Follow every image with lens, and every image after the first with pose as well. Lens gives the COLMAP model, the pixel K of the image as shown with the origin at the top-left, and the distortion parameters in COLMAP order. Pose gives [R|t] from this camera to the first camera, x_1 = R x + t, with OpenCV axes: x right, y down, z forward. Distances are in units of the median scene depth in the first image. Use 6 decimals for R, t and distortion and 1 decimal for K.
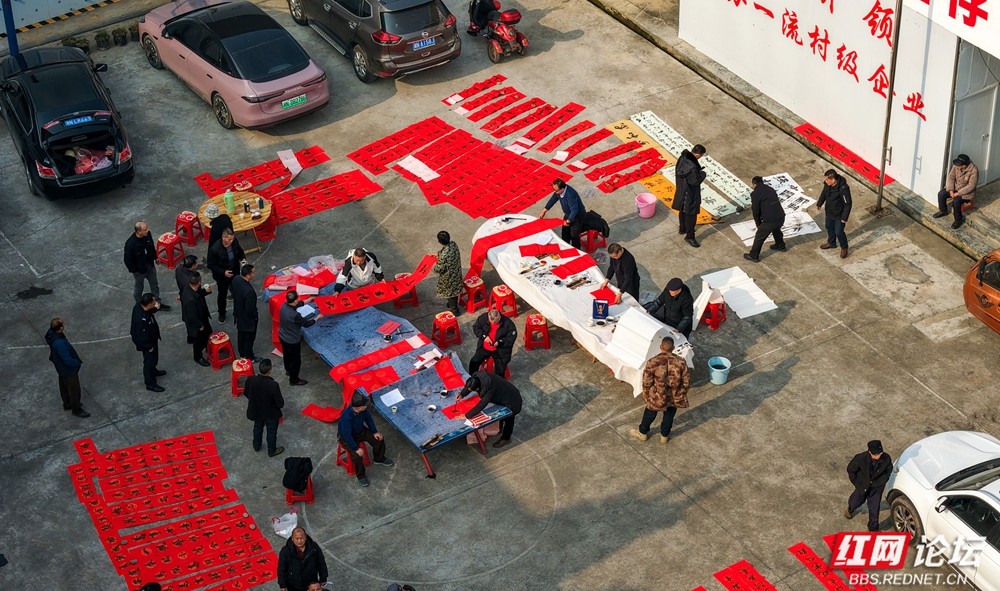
lens RADIAL K [[2141.0, 0, 501.5], [0, 2141.0, 295.3], [0, 0, 1]] dist [-0.198876, 0.000000]
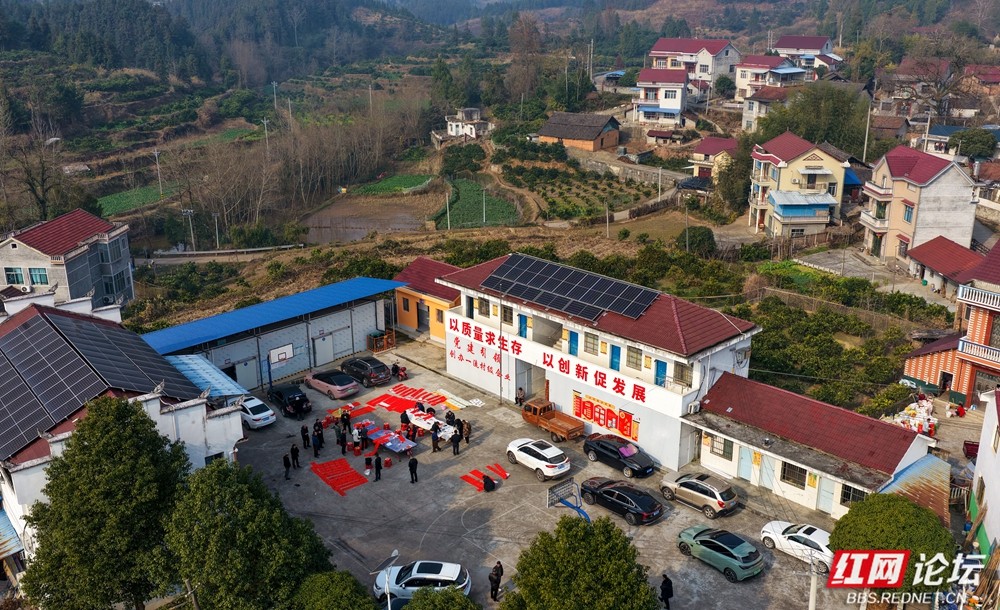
lens RADIAL K [[814.2, 0, 499.2], [0, 814.2, 305.2], [0, 0, 1]] dist [-0.002343, -0.000124]
pose [[0.983979, -0.052813, 0.170284, -0.076001], [0.098376, 0.957389, -0.271529, 0.191692], [-0.148688, 0.283930, 0.947246, -0.496885]]
